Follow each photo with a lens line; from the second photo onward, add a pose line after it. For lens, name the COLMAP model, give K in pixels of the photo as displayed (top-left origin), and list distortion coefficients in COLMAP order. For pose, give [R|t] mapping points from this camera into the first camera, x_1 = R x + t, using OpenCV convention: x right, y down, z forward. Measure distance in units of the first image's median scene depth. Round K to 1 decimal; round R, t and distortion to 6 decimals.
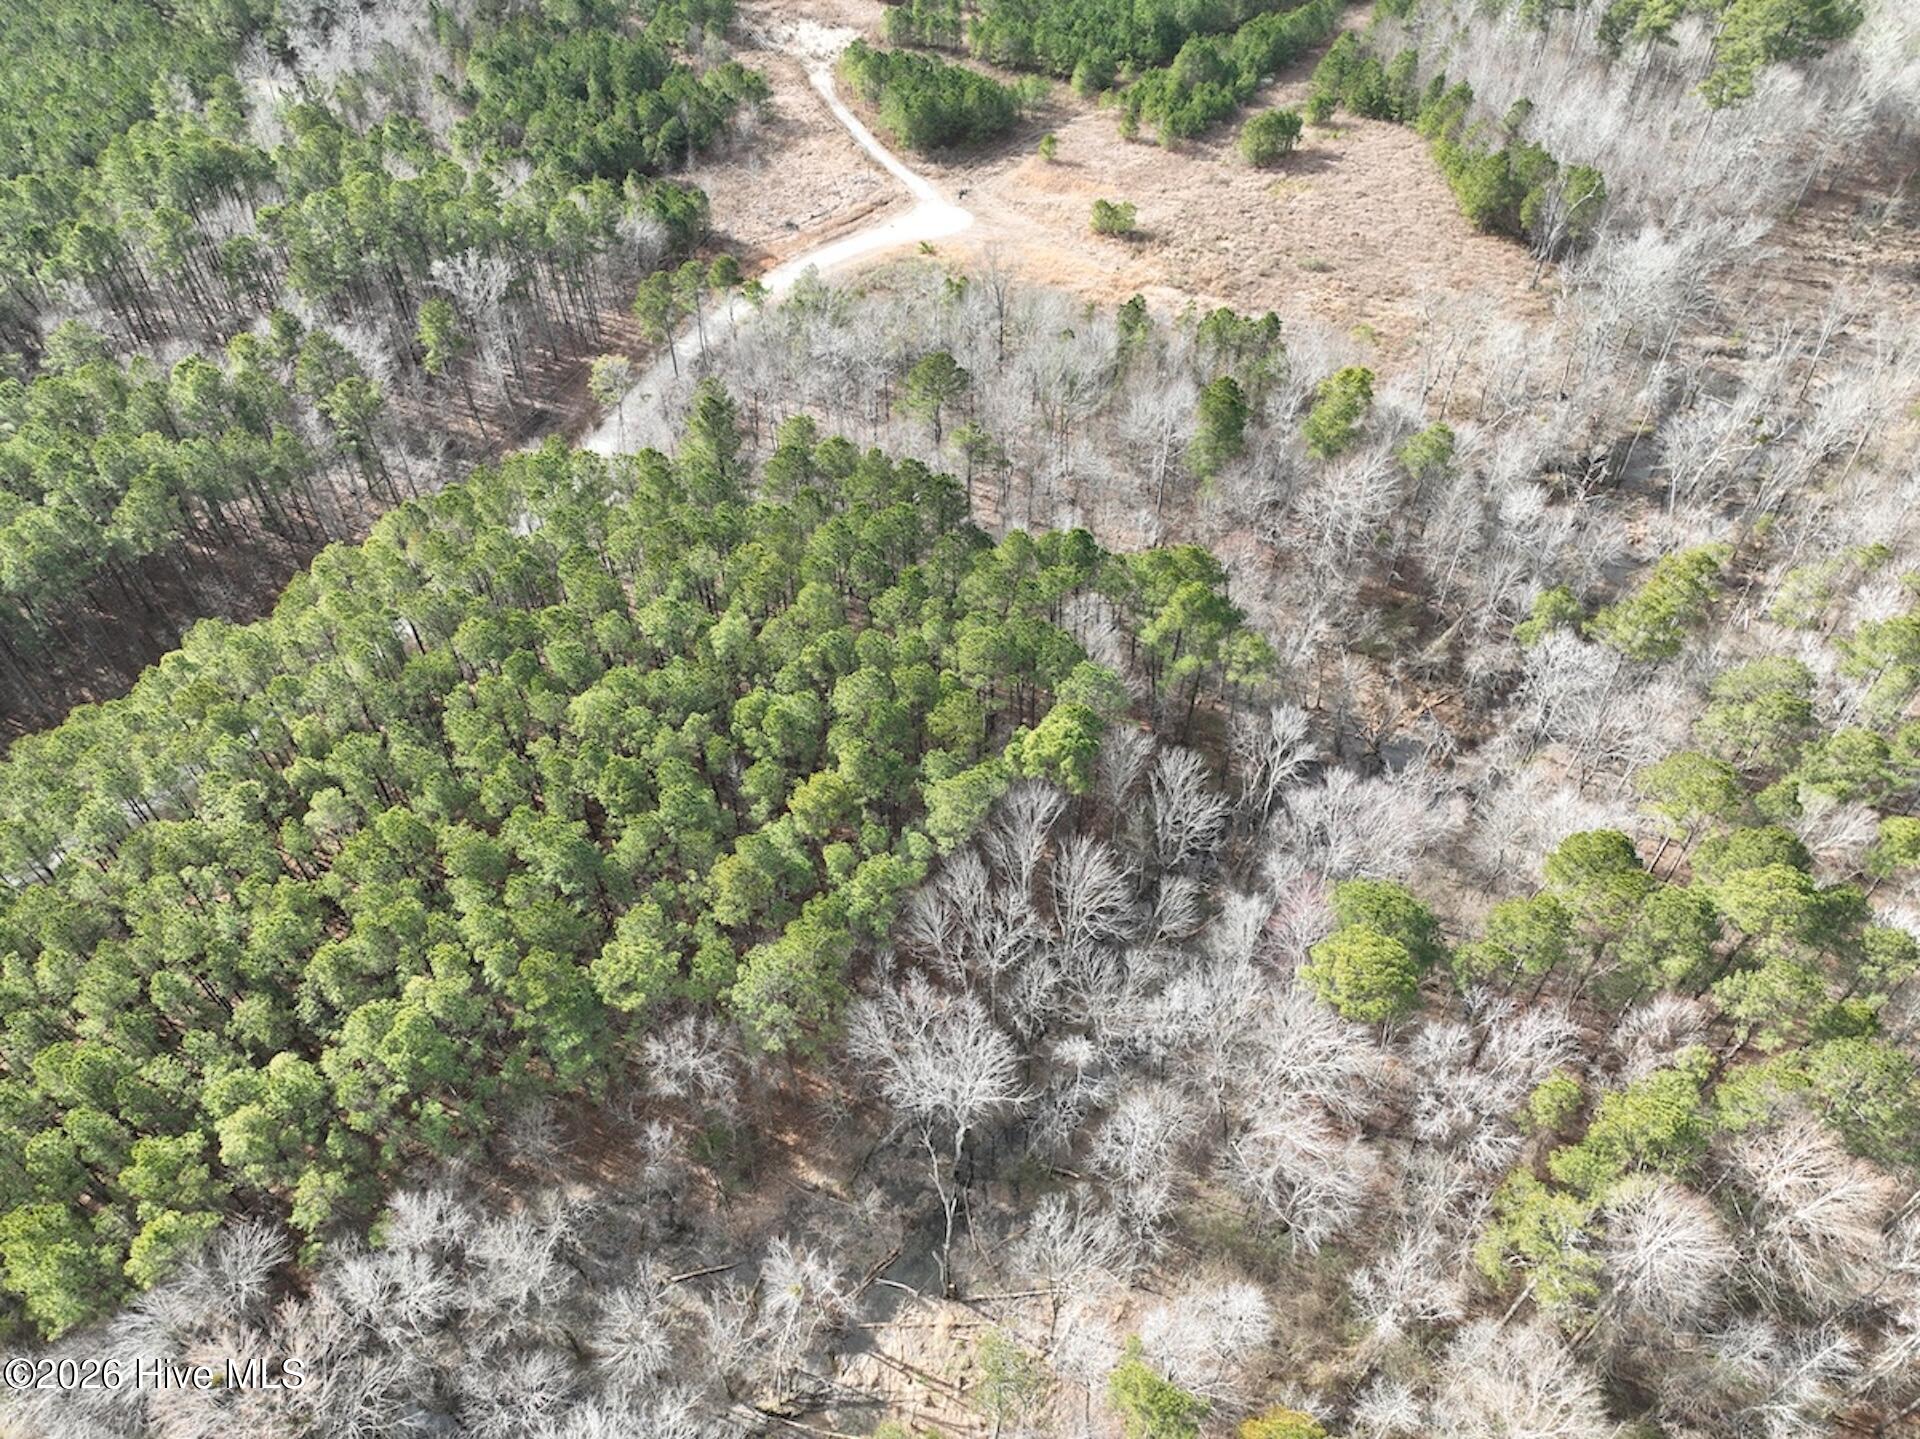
lens RADIAL K [[1364.6, 0, 958.8], [0, 1364.6, 724.4], [0, 0, 1]] dist [0.000918, 0.022419]
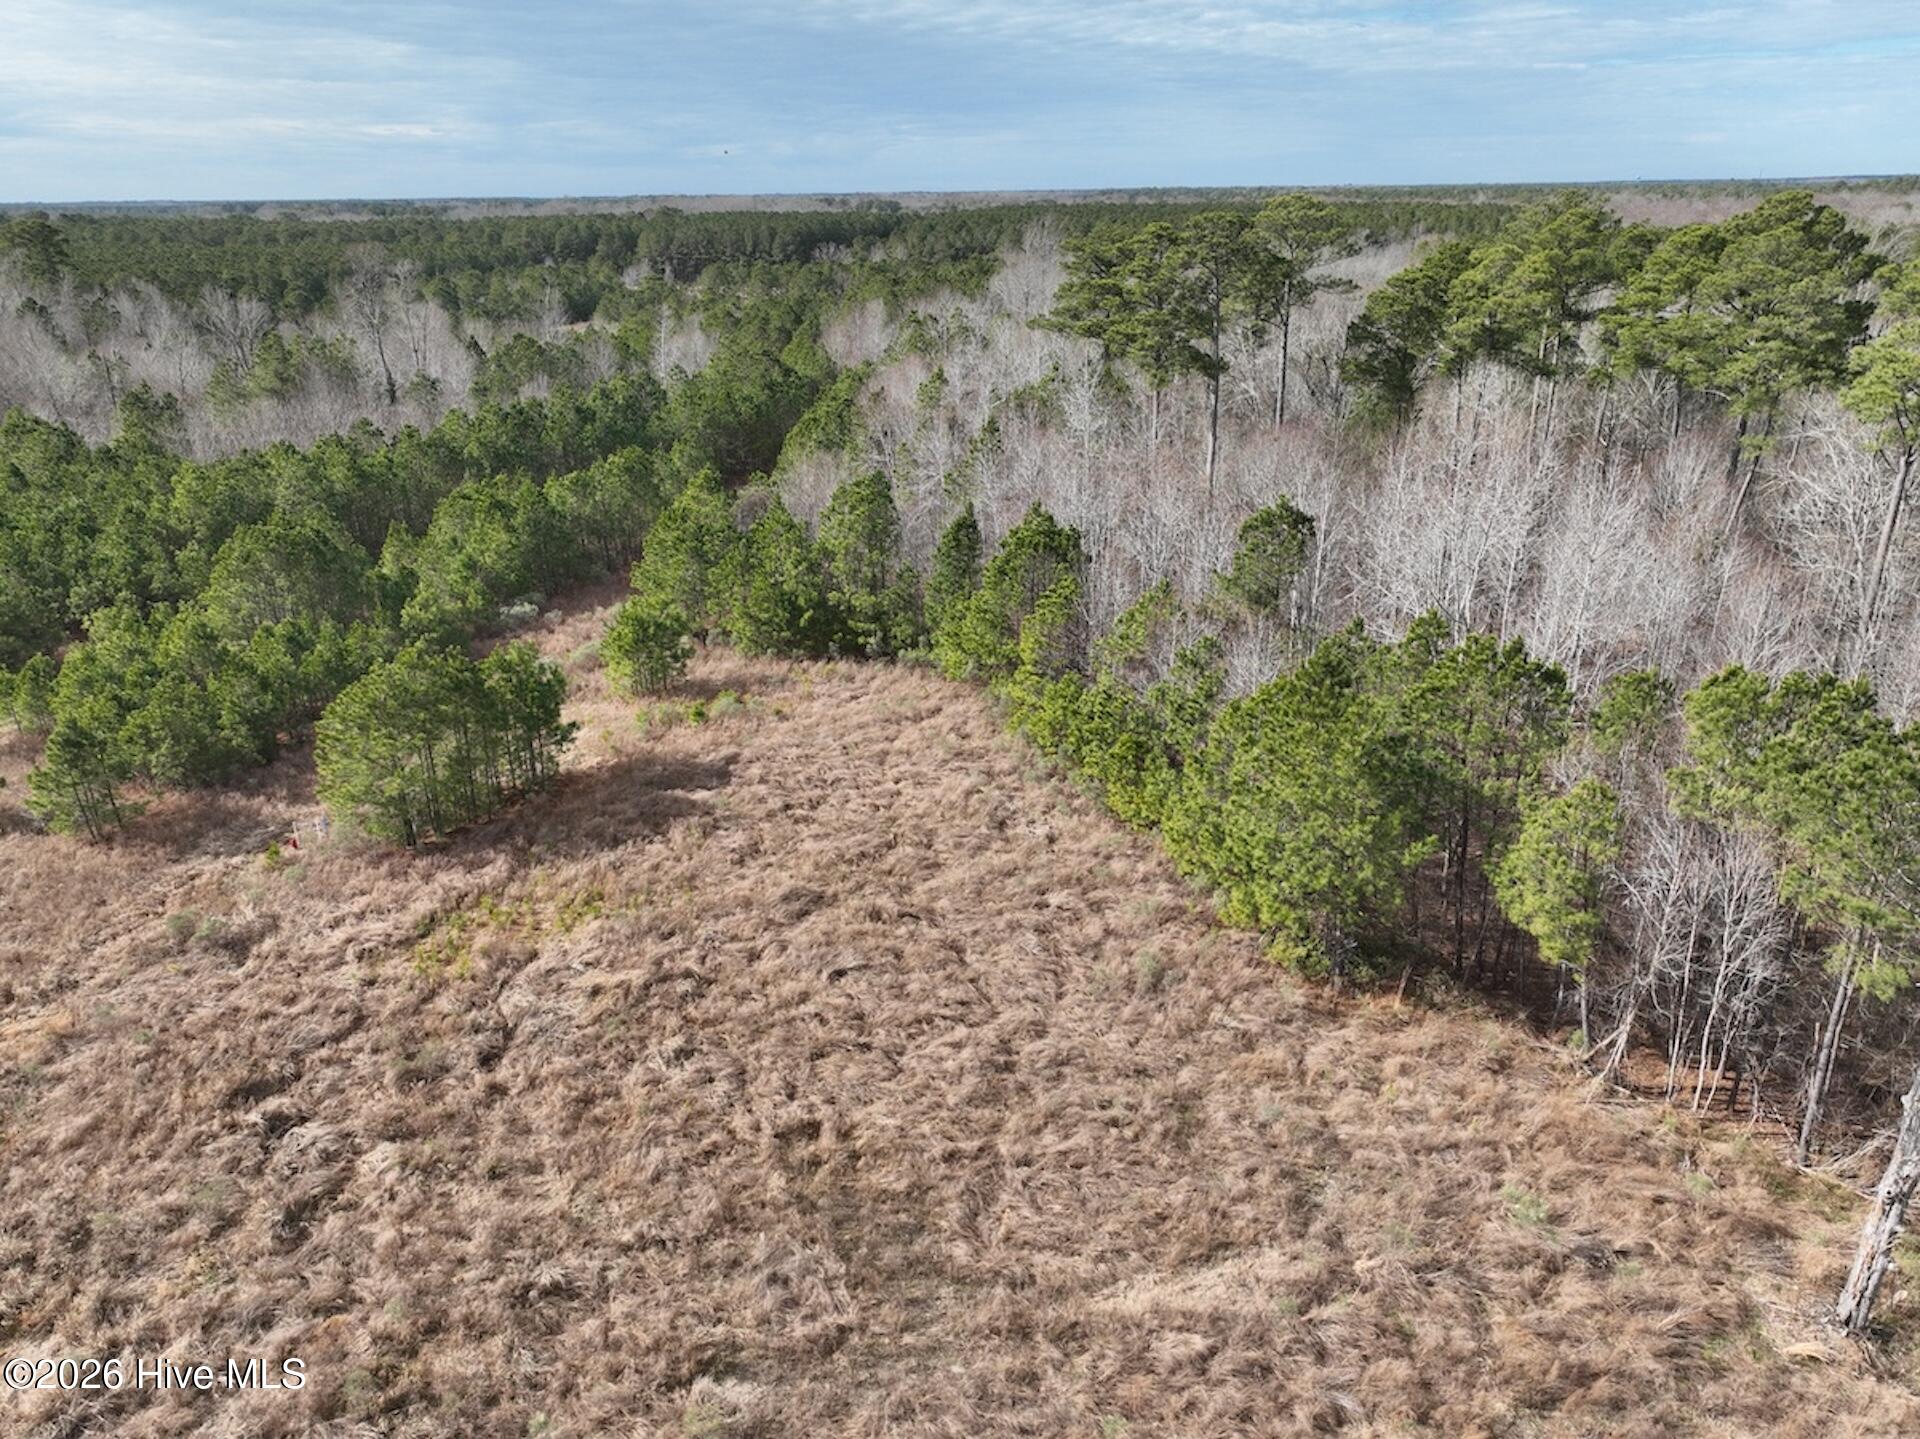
lens RADIAL K [[1364.6, 0, 960.4], [0, 1364.6, 720.2], [0, 0, 1]] dist [0.000918, 0.022419]
pose [[0.935598, -0.126507, 0.329623, 0.230825], [0.252811, 0.891749, -0.375328, -0.300525], [-0.246459, 0.434488, 0.866301, 0.724586]]
